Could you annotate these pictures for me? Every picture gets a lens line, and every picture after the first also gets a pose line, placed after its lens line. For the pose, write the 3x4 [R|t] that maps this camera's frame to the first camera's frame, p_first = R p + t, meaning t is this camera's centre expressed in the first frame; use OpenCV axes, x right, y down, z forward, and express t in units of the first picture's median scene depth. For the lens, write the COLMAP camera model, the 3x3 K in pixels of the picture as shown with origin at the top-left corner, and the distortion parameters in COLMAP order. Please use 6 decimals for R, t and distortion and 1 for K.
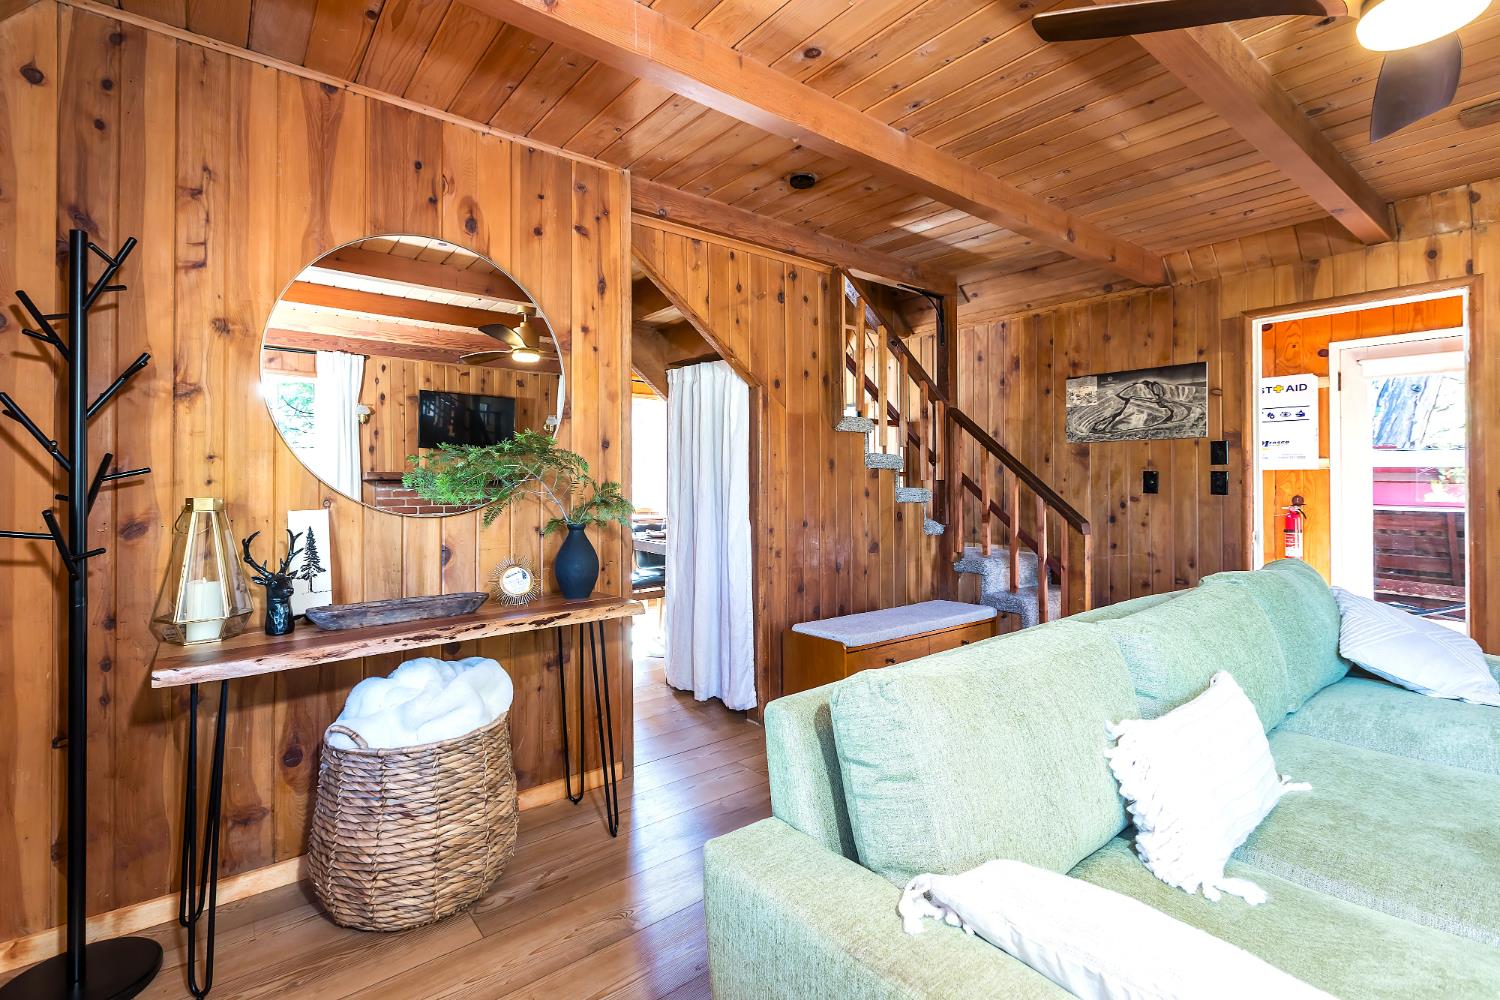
lens RADIAL K [[675.6, 0, 767.8], [0, 675.6, 475.0], [0, 0, 1]] dist [0.000260, -0.000385]
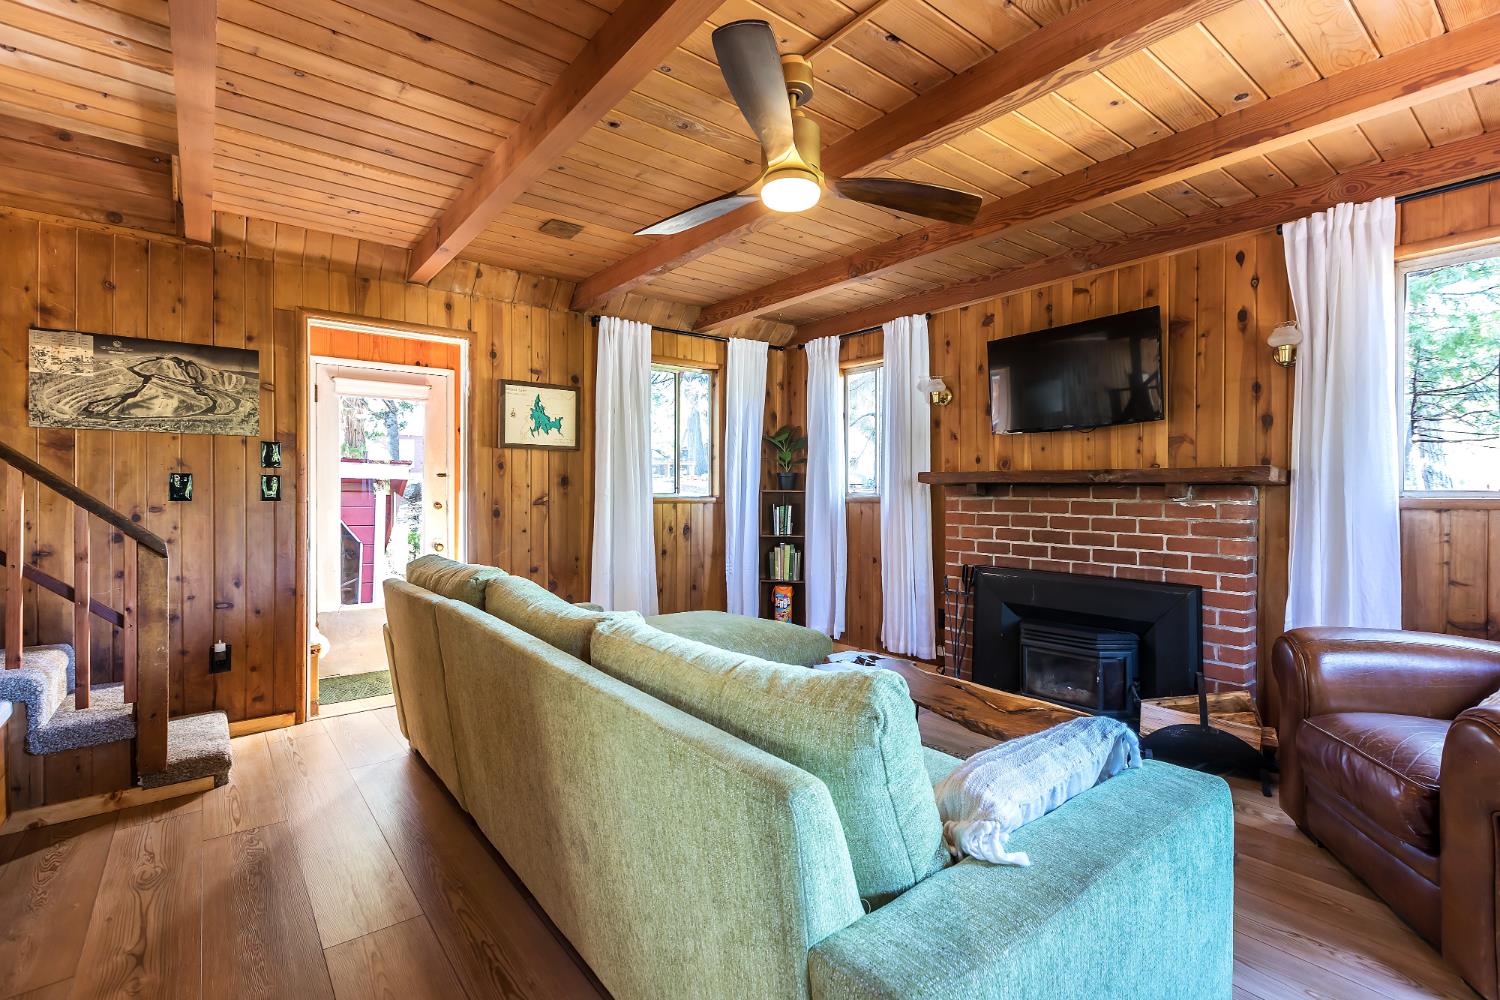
lens RADIAL K [[675.6, 0, 734.7], [0, 675.6, 488.9], [0, 0, 1]] dist [0.000260, -0.000385]
pose [[0.028953, 0.002059, 0.999579, -0.207275], [-0.006064, 0.999980, -0.001884, 0.010498], [-0.999562, -0.006007, 0.028965, 0.335144]]
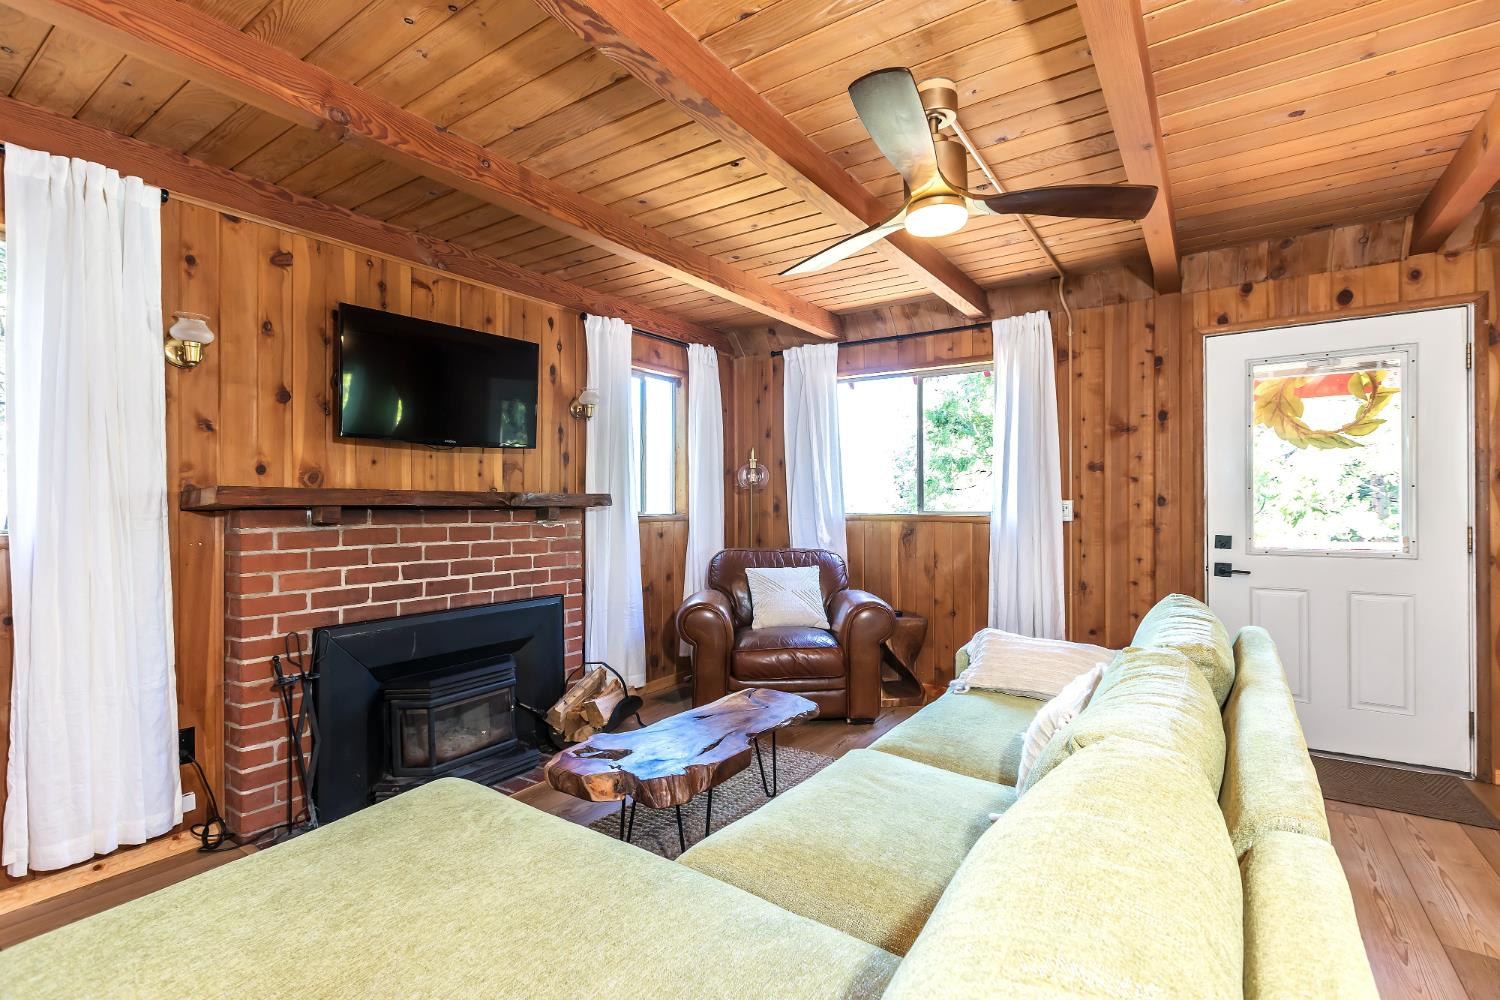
lens RADIAL K [[675.6, 0, 729.7], [0, 675.6, 507.0], [0, 0, 1]] dist [0.000260, -0.000385]
pose [[-0.968443, 0.004234, -0.249198, 0.568244], [0.004988, 0.999985, -0.002394, 0.002872], [0.249184, -0.003562, -0.968450, 0.753302]]
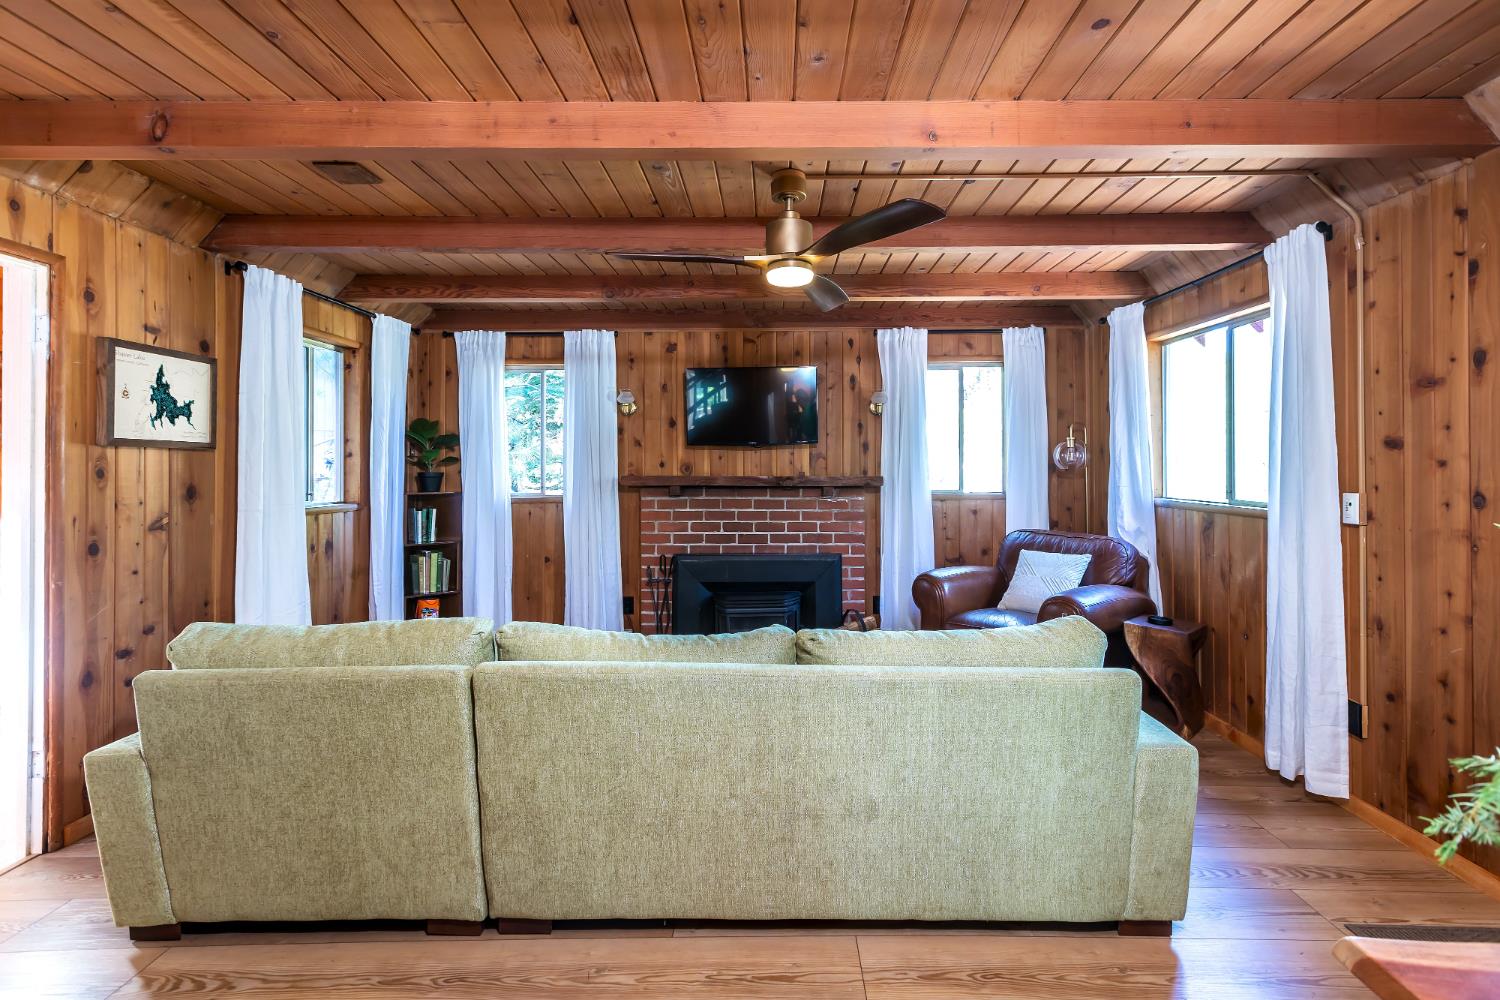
lens RADIAL K [[675.6, 0, 761.2], [0, 675.6, 464.2], [0, 0, 1]] dist [0.000260, -0.000385]
pose [[-0.755828, 0.007752, 0.654724, -0.094031], [0.000993, 0.999942, -0.010692, -0.026315], [-0.654769, -0.007431, -0.755793, 0.802642]]
